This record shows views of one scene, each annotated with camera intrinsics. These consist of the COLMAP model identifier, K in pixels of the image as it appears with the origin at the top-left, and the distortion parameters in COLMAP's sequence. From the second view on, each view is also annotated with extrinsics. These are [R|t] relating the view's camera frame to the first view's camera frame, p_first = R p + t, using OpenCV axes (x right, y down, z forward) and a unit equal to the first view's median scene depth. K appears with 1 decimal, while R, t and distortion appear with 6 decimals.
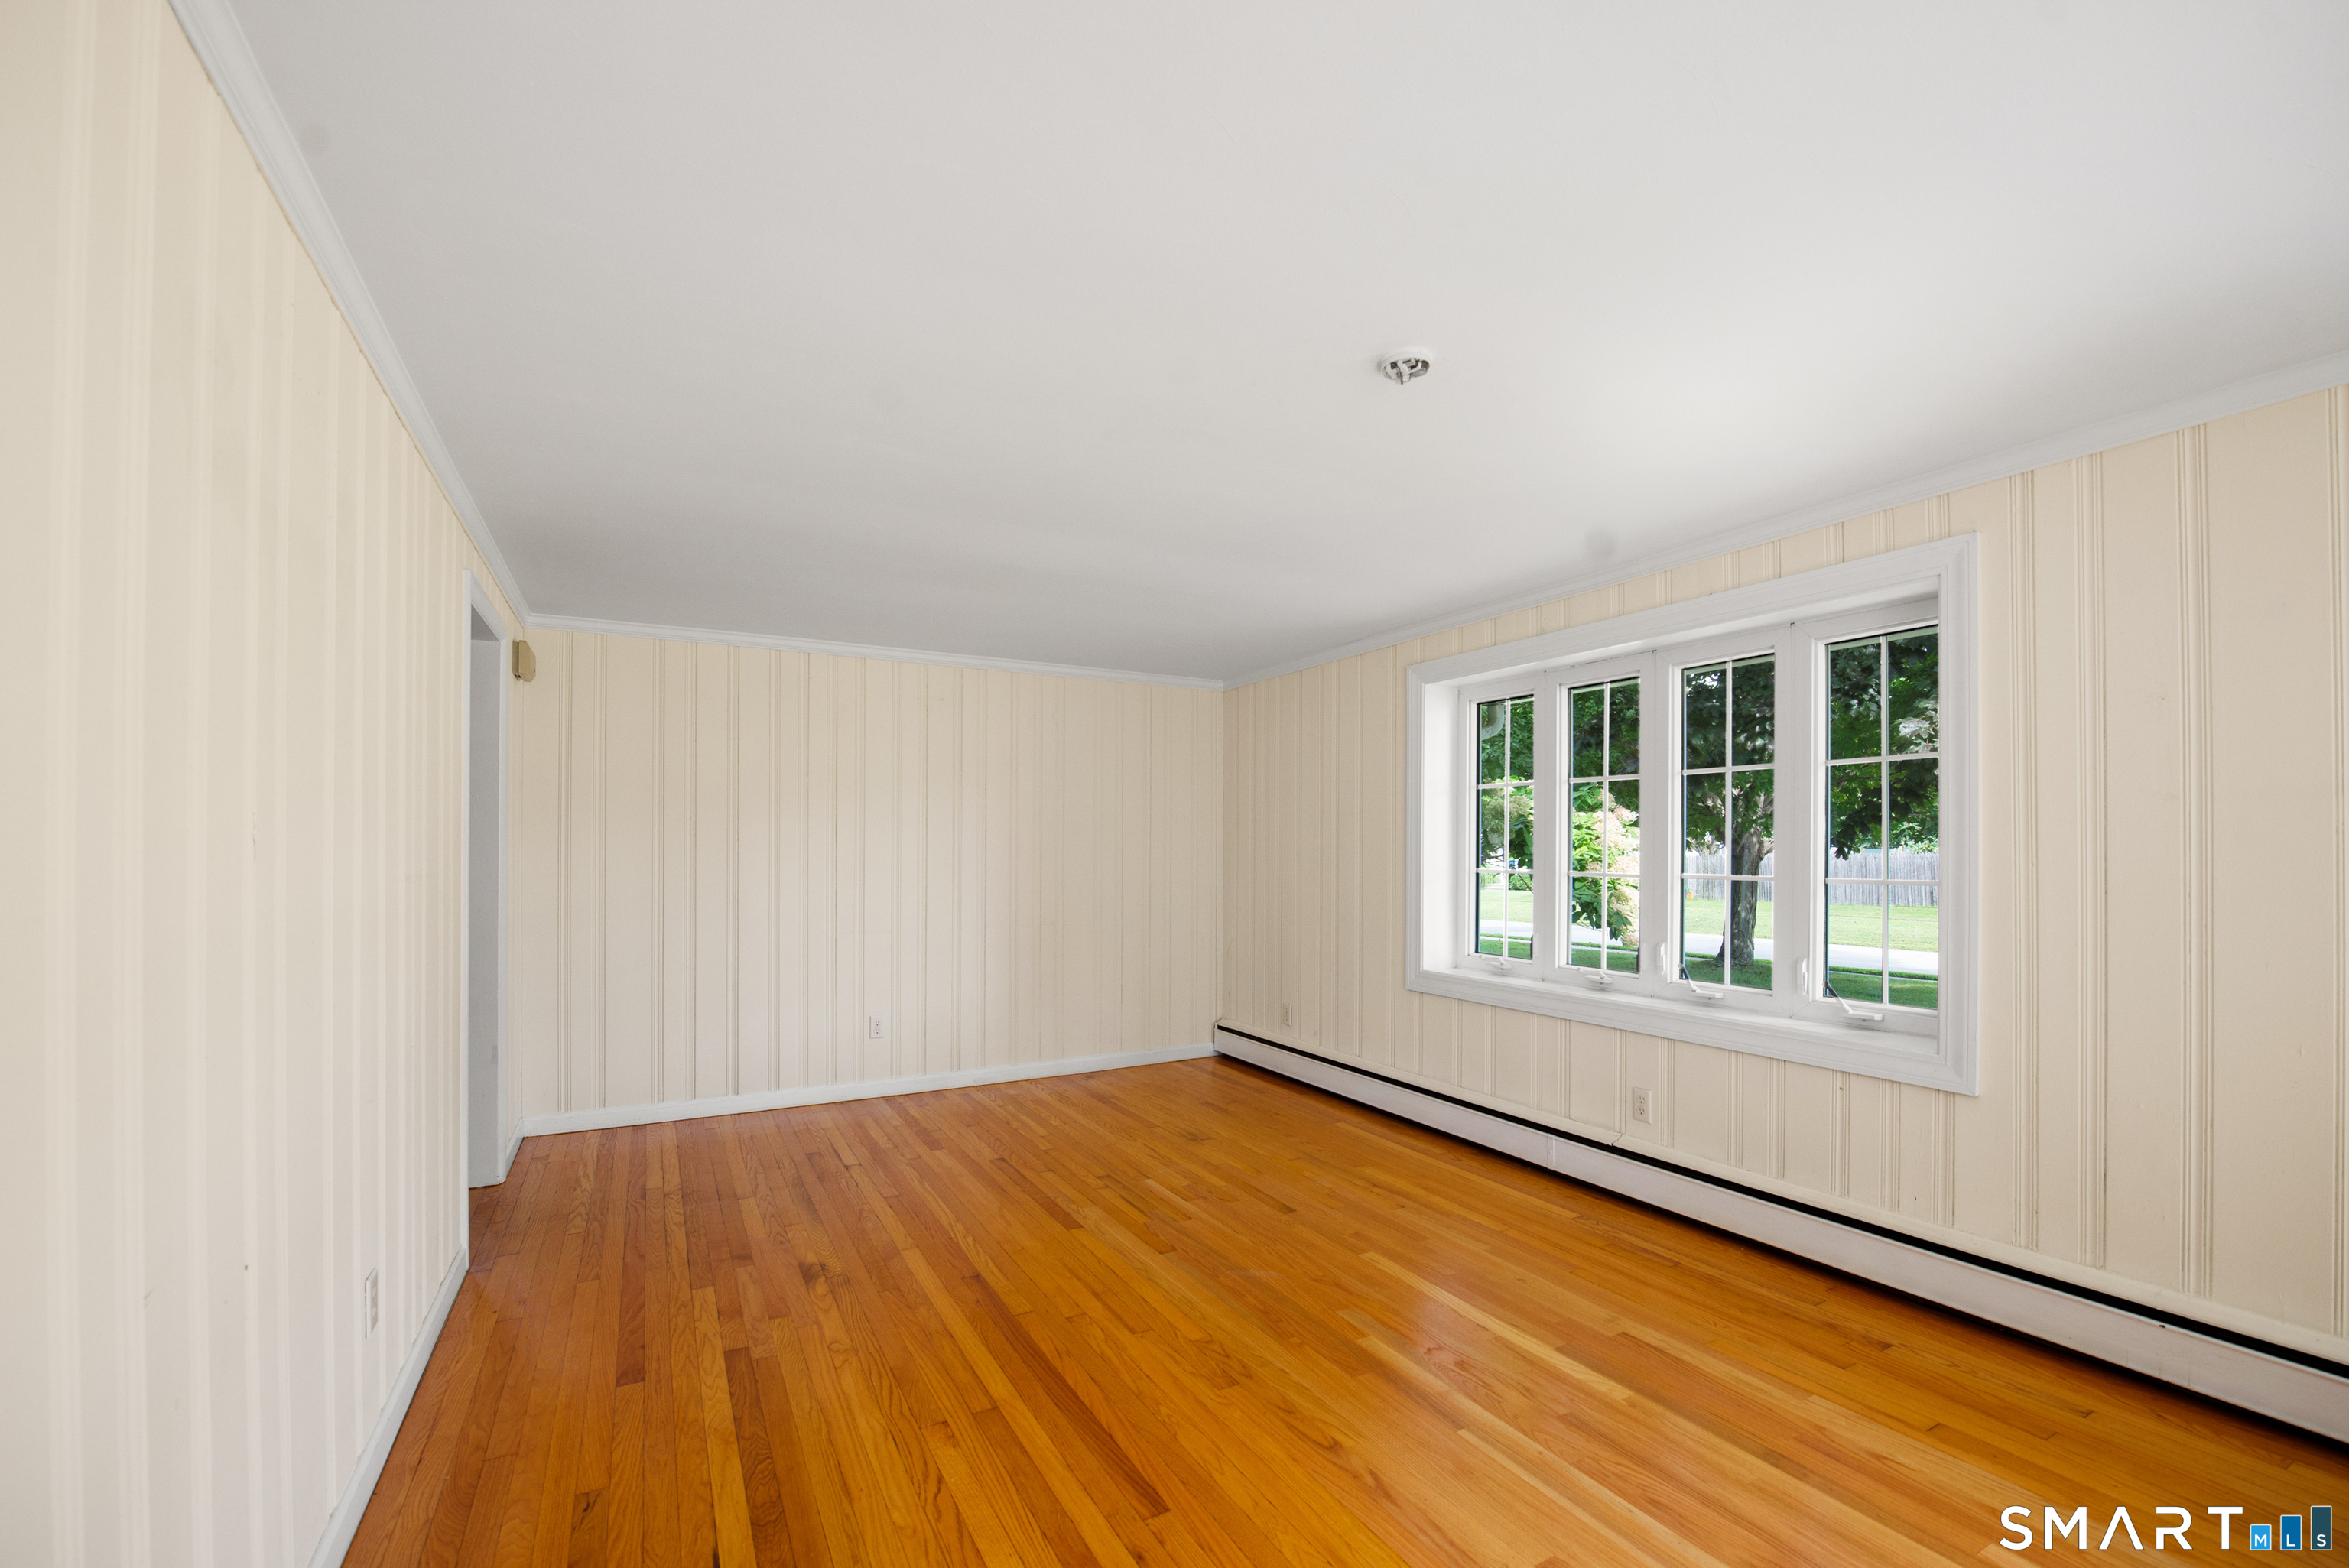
lens RADIAL K [[973.4, 0, 1145.3], [0, 973.4, 788.4], [0, 0, 1]] dist [-0.002521, -0.000448]
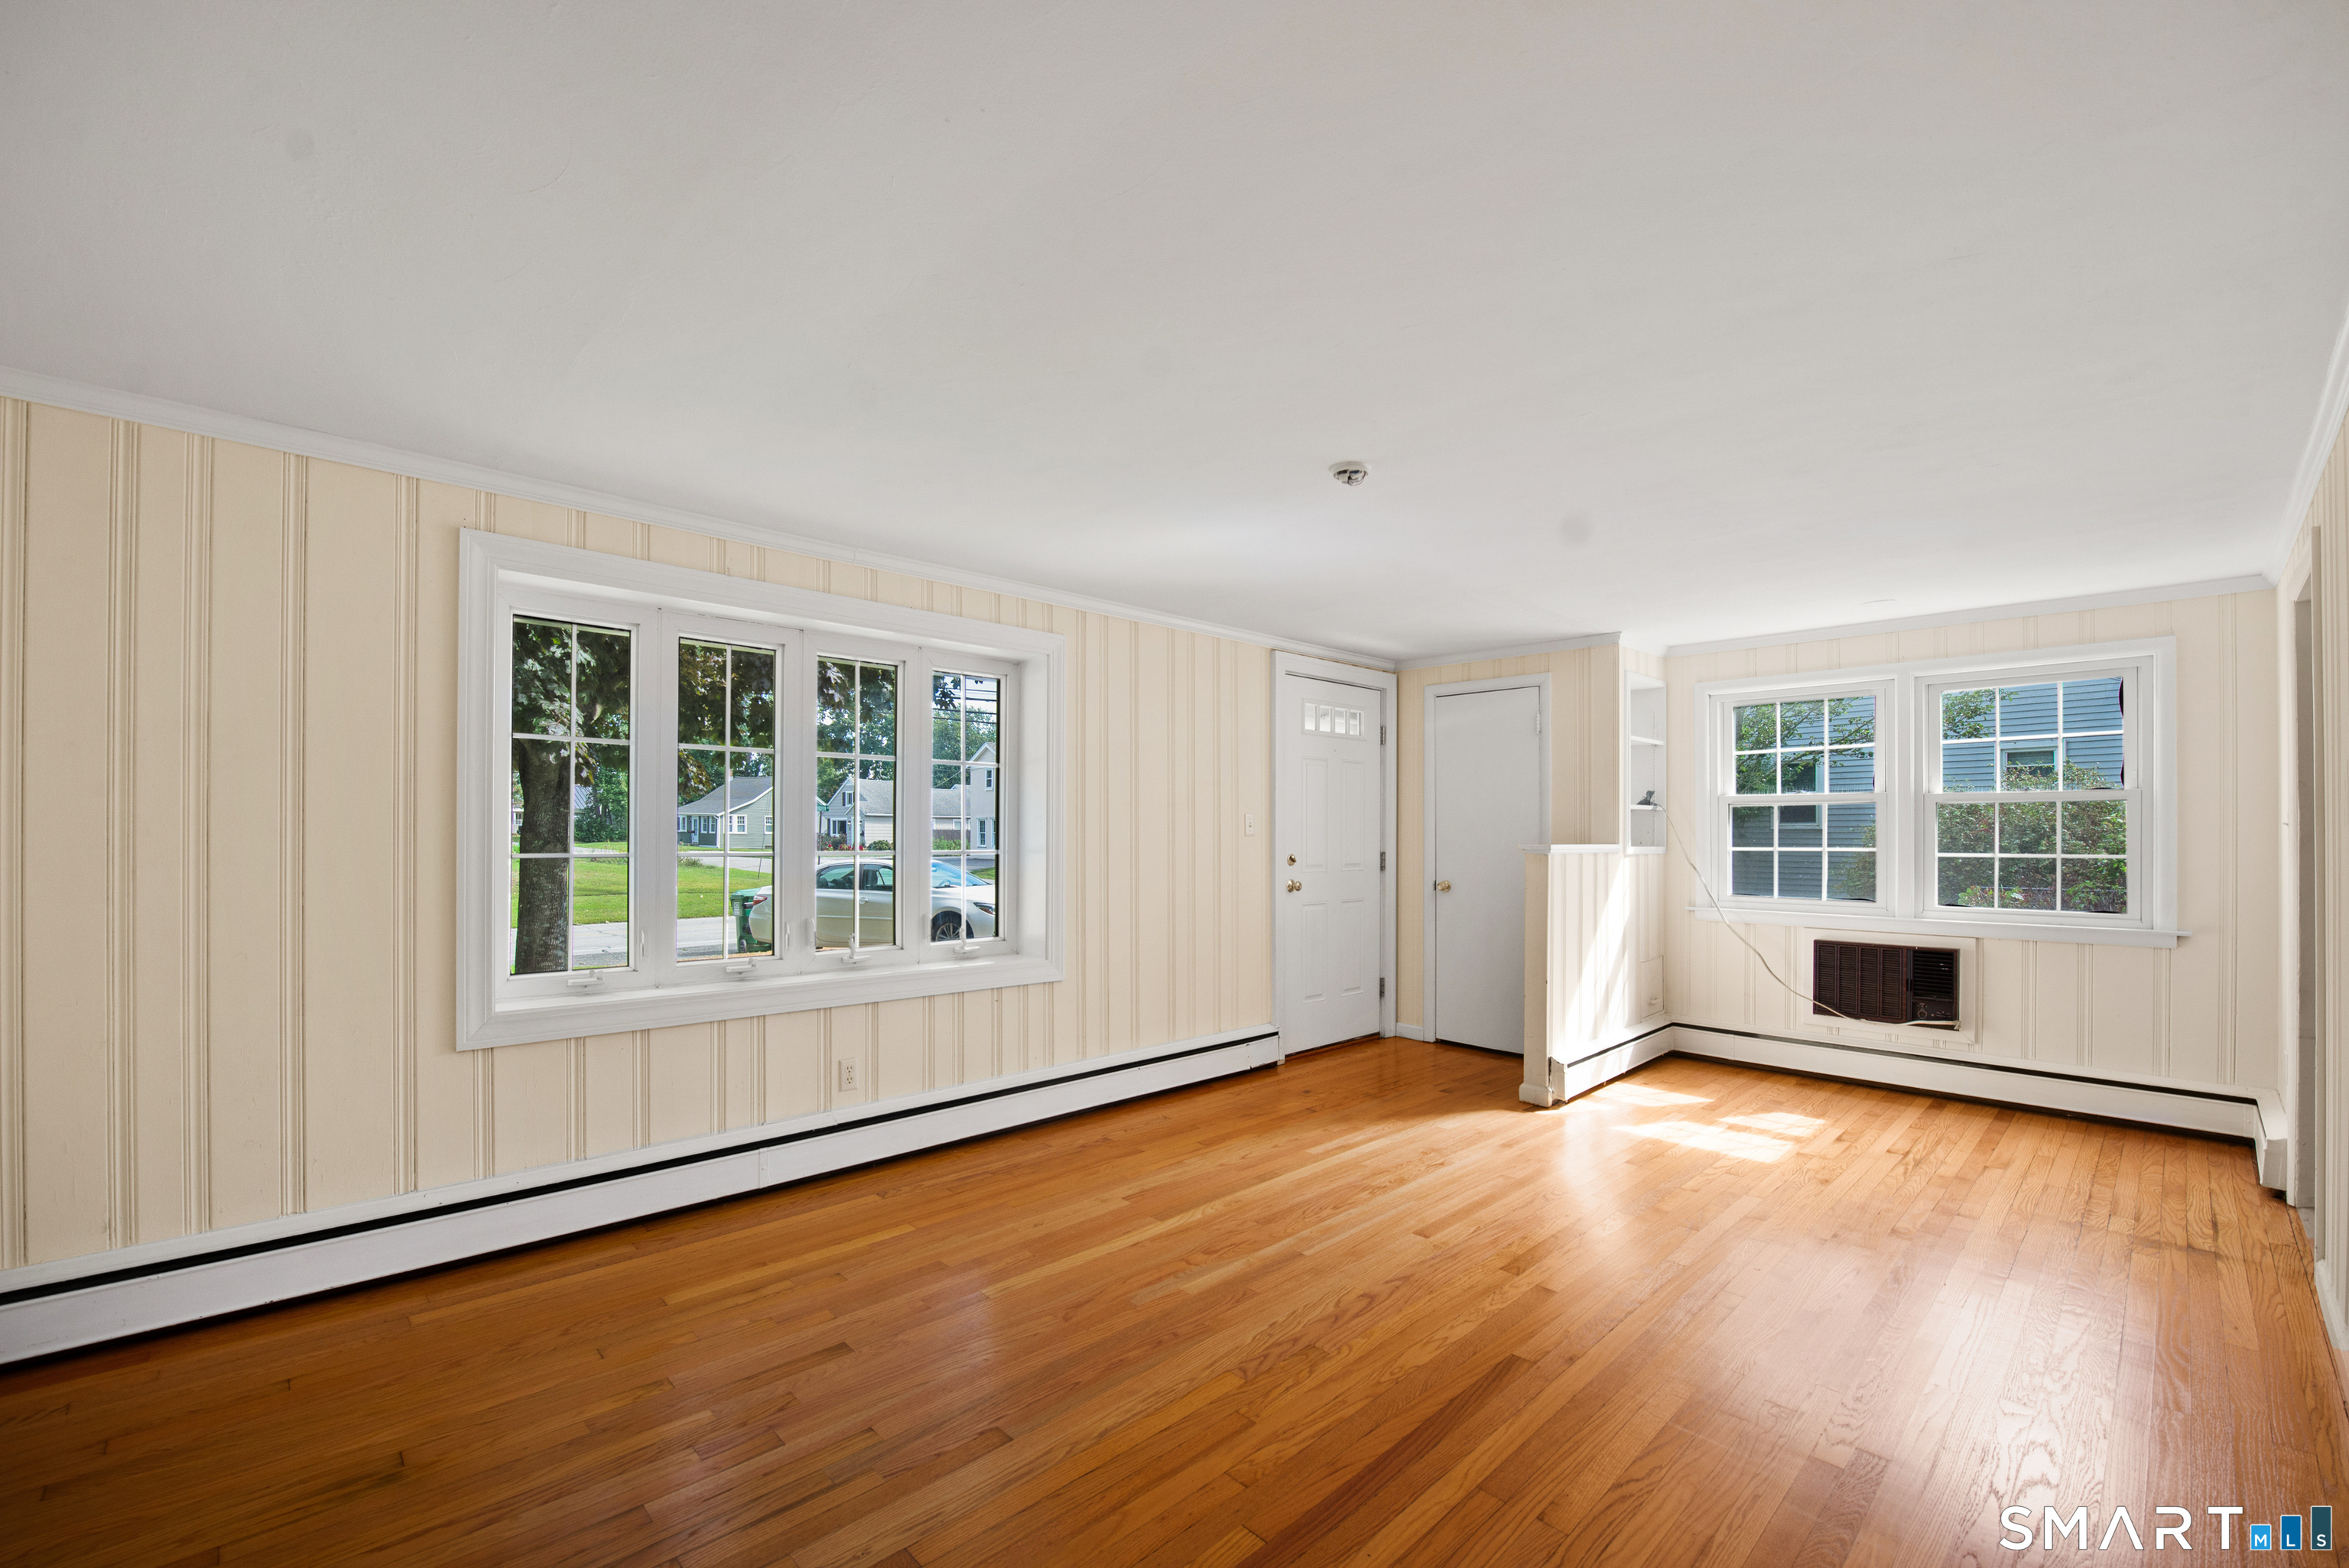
lens RADIAL K [[973.4, 0, 1145.3], [0, 973.4, 788.4], [0, 0, 1]] dist [-0.002521, -0.000448]
pose [[-0.272429, 0.041652, 0.961274, -0.736526], [-0.070299, 0.995531, -0.063059, 0.079574], [-0.959604, -0.084756, -0.268284, 1.250405]]
